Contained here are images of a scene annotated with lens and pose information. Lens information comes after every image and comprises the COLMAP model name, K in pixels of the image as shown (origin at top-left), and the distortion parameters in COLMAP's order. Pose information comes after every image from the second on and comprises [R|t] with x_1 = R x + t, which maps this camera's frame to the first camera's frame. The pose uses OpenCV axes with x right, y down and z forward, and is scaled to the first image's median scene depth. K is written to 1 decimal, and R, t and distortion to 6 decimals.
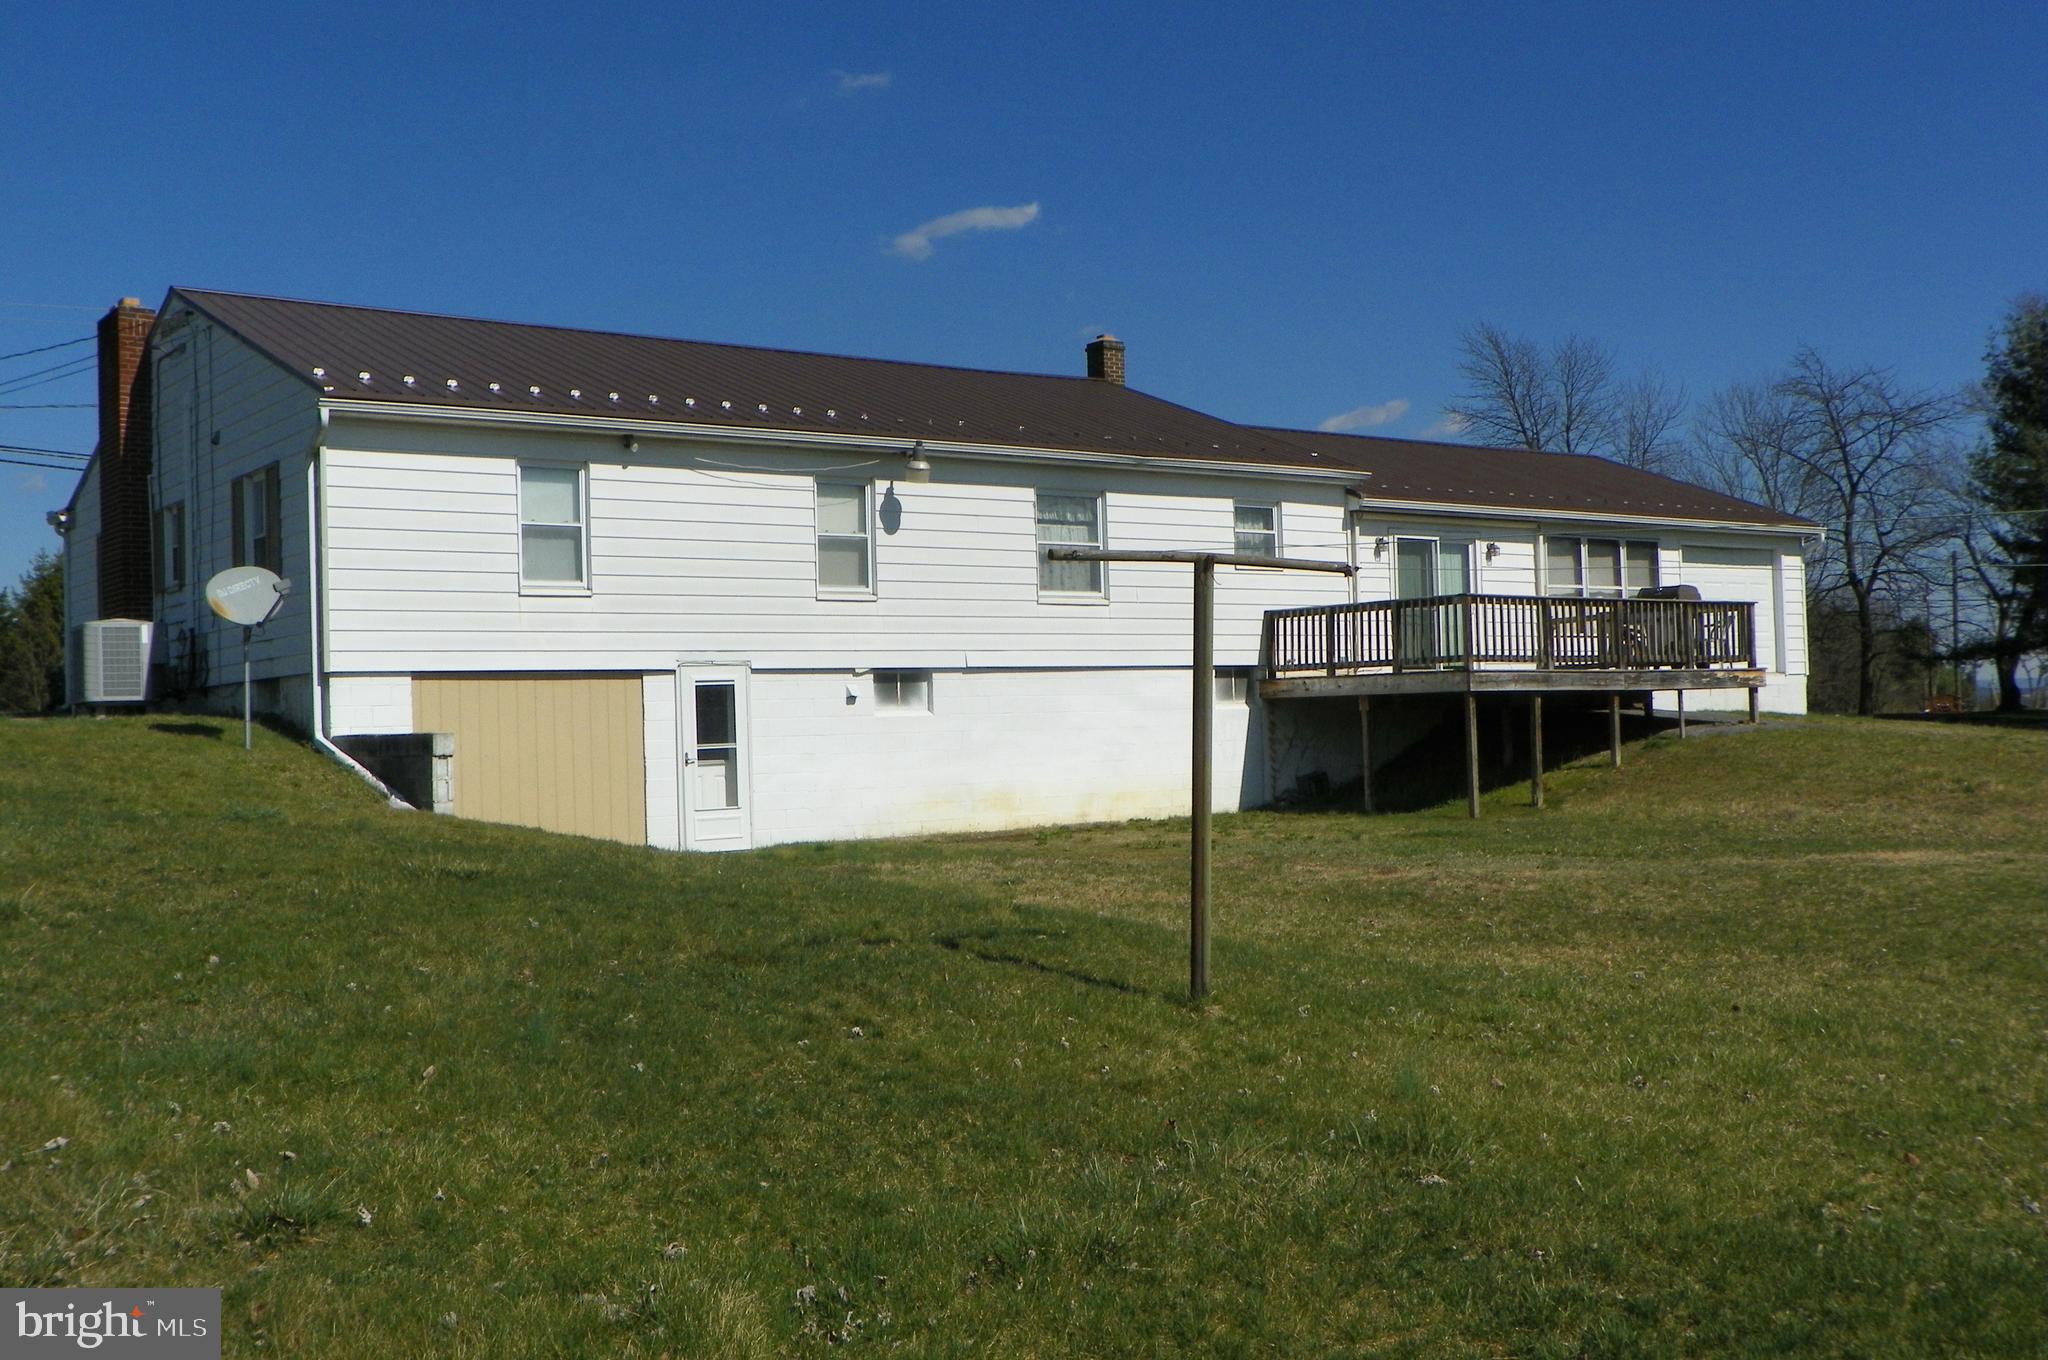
lens RADIAL K [[2087.9, 0, 1026.7], [0, 2087.9, 677.1], [0, 0, 1]] dist [-0.081610, 0.000000]
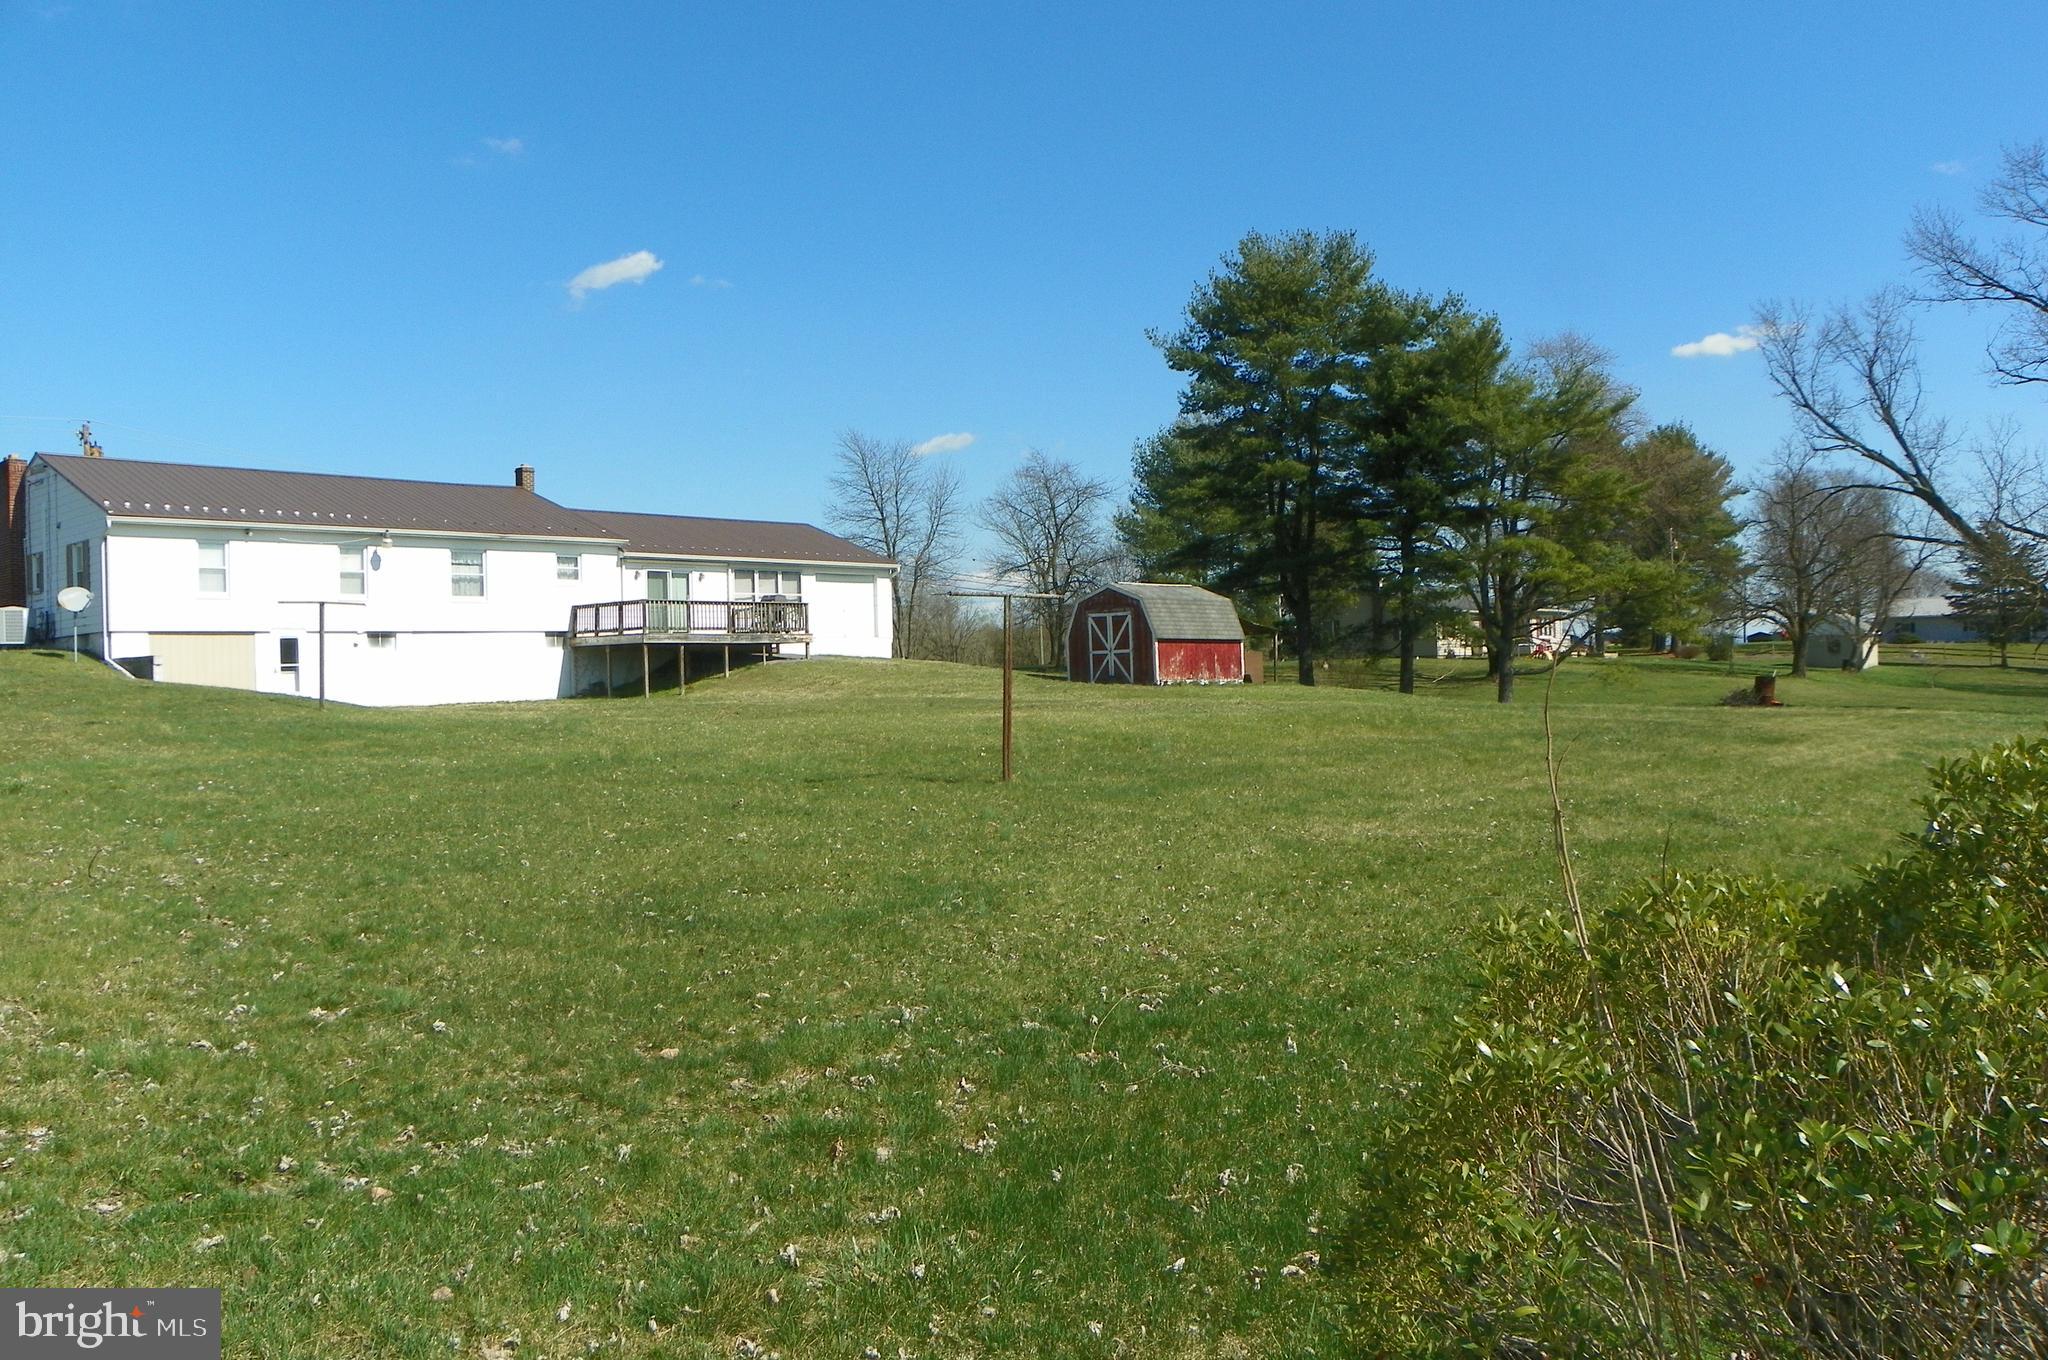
lens RADIAL K [[1588.7, 0, 1021.2], [0, 1588.7, 679.5], [0, 0, 1]] dist [-0.107679, 0.020198]
pose [[0.979430, 0.002088, 0.201772, 0.259116], [-0.006718, 0.999729, 0.022267, 0.005525], [-0.201671, -0.023165, 0.979179, -0.731455]]
